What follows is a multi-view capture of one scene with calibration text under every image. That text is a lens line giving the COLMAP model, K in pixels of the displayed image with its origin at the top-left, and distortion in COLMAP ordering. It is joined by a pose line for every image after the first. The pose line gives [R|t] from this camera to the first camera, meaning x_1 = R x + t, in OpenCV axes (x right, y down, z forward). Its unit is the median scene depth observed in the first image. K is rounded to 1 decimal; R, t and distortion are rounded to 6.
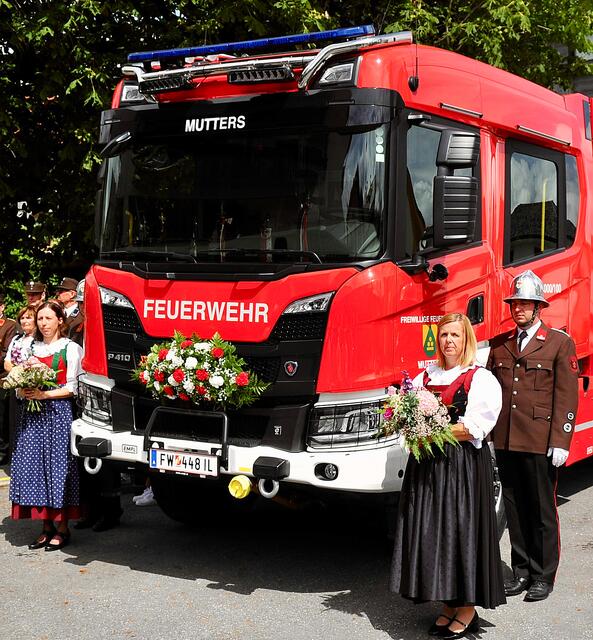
lens RADIAL K [[490.8, 0, 316.6], [0, 490.8, 346.5], [0, 0, 1]] dist [0.029774, -0.000934]
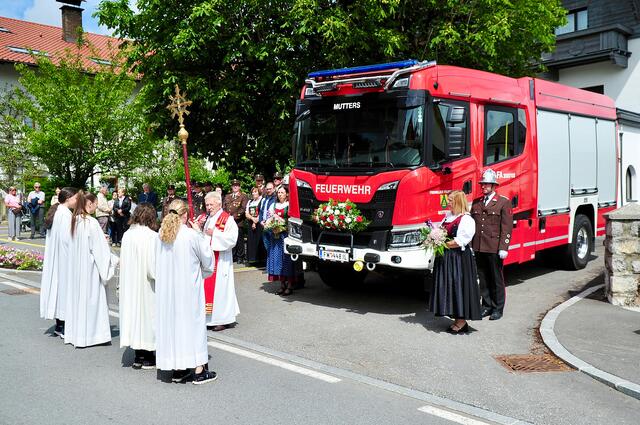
lens RADIAL K [[537.7, 0, 320.0], [0, 537.7, 212.5], [0, 0, 1]] dist [-0.003325, -0.002950]
pose [[0.978223, -0.002274, -0.207545, 0.185447], [0.004568, 0.999934, 0.010575, 0.008144], [0.207507, -0.011293, 0.978168, -1.455263]]
